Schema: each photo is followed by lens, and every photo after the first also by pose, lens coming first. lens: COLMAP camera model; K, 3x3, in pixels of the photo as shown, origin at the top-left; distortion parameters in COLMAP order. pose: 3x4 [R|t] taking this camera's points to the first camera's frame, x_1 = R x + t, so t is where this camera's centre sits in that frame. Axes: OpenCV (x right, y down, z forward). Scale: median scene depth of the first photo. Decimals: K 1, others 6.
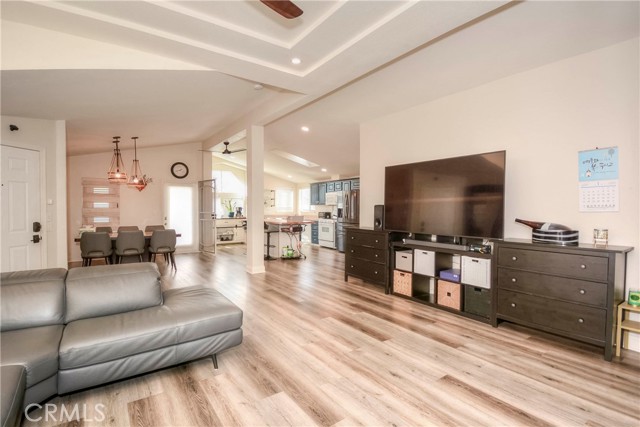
lens RADIAL K [[281.0, 0, 316.2], [0, 281.0, 215.3], [0, 0, 1]] dist [0.000126, -0.008773]
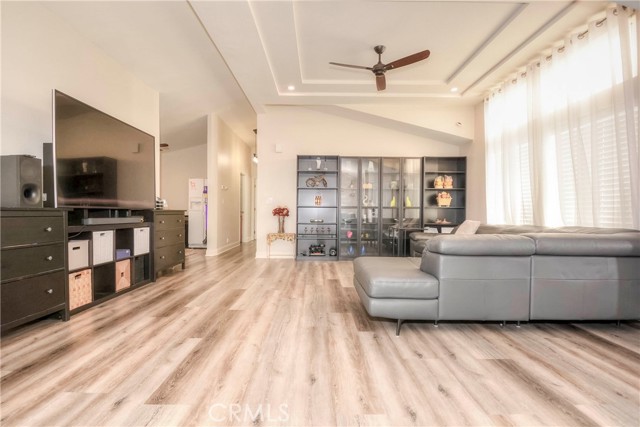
lens RADIAL K [[323.3, 0, 318.0], [0, 323.3, 212.8], [0, 0, 1]] dist [0.000357, 0.000177]
pose [[-0.807323, -0.012253, 0.589982, -0.590919], [0.002200, 0.999715, 0.023774, 0.056808], [-0.590105, 0.020492, -0.807066, 1.352627]]
